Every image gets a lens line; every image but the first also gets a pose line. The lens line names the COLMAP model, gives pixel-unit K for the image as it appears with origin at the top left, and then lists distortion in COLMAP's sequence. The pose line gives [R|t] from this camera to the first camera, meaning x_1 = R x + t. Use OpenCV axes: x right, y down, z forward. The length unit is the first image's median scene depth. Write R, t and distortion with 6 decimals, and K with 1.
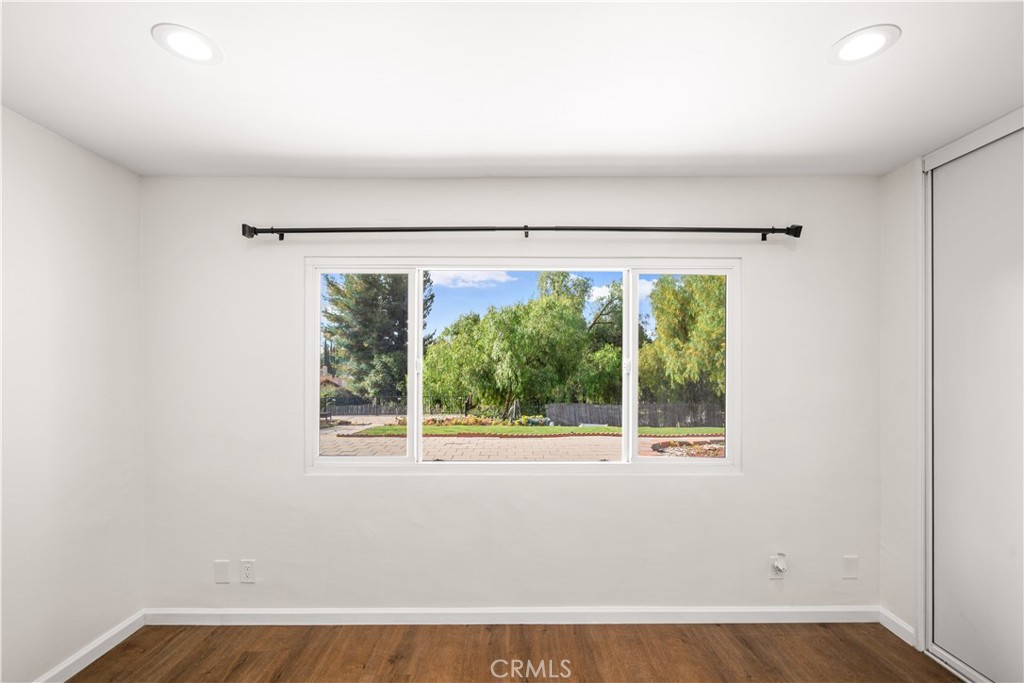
lens RADIAL K [[441.5, 0, 512.9], [0, 441.5, 364.2], [0, 0, 1]] dist [-0.000035, 0.000027]
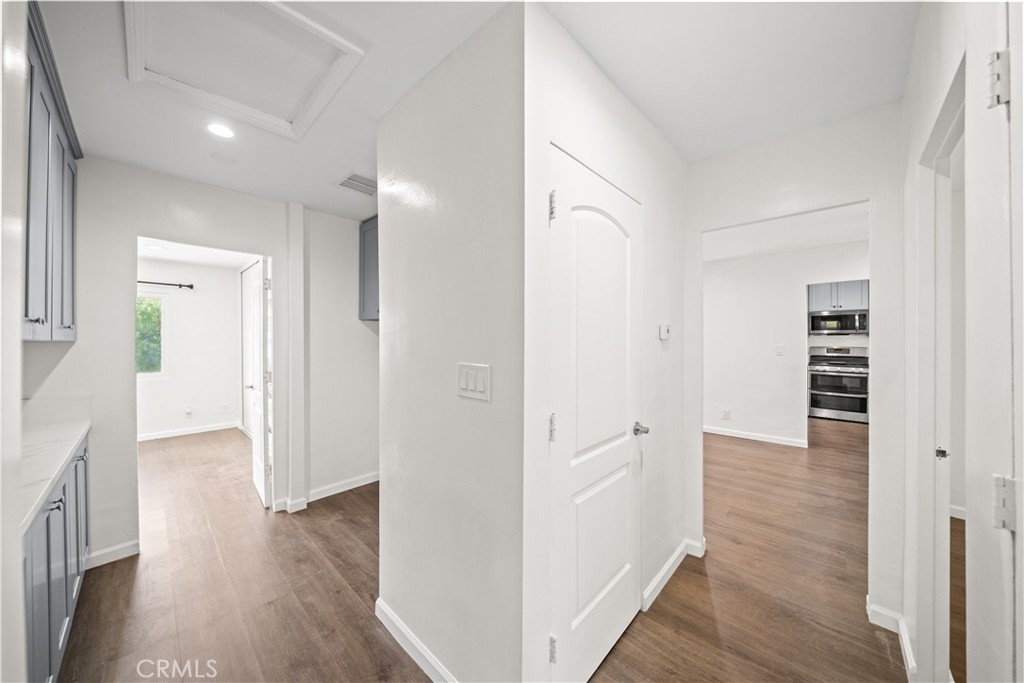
lens RADIAL K [[349.9, 0, 505.6], [0, 349.9, 340.1], [0, 0, 1]] dist [-0.002256, -0.000016]
pose [[0.697694, -0.006394, 0.716368, 0.036851], [0.004699, 0.999980, 0.004349, 0.002185], [-0.716381, 0.000332, 0.697709, -0.156311]]
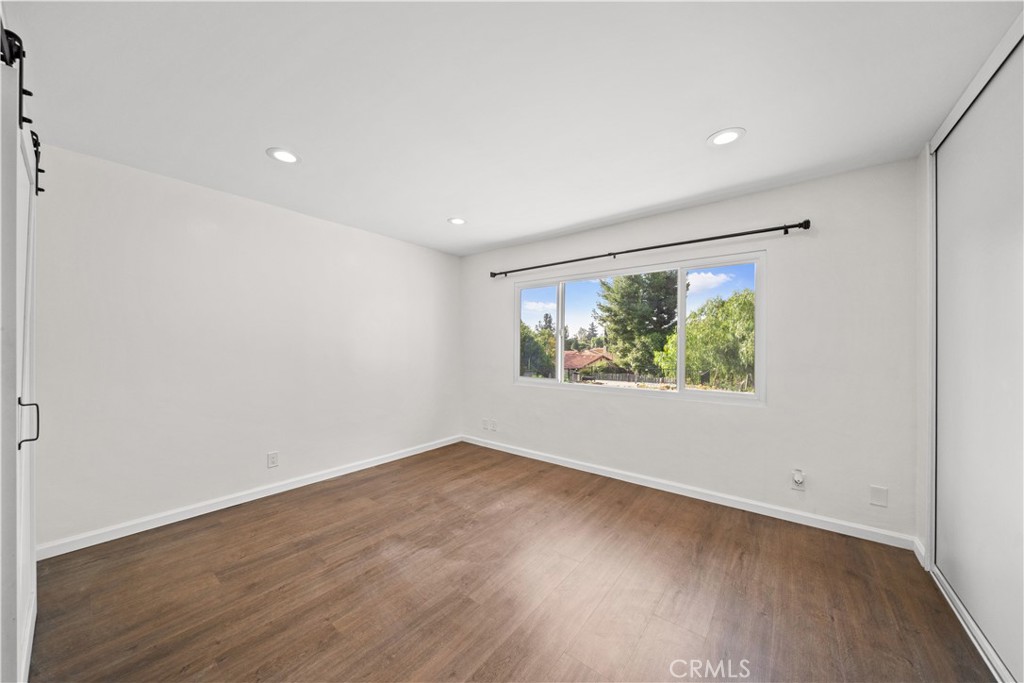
lens RADIAL K [[352.1, 0, 505.3], [0, 352.1, 344.9], [0, 0, 1]] dist [-0.011050, -0.000041]
pose [[0.776098, 0.002086, -0.630609, 0.049504], [-0.001557, 0.999998, 0.001392, 0.004731], [0.630611, -0.000099, 0.776099, -0.030654]]
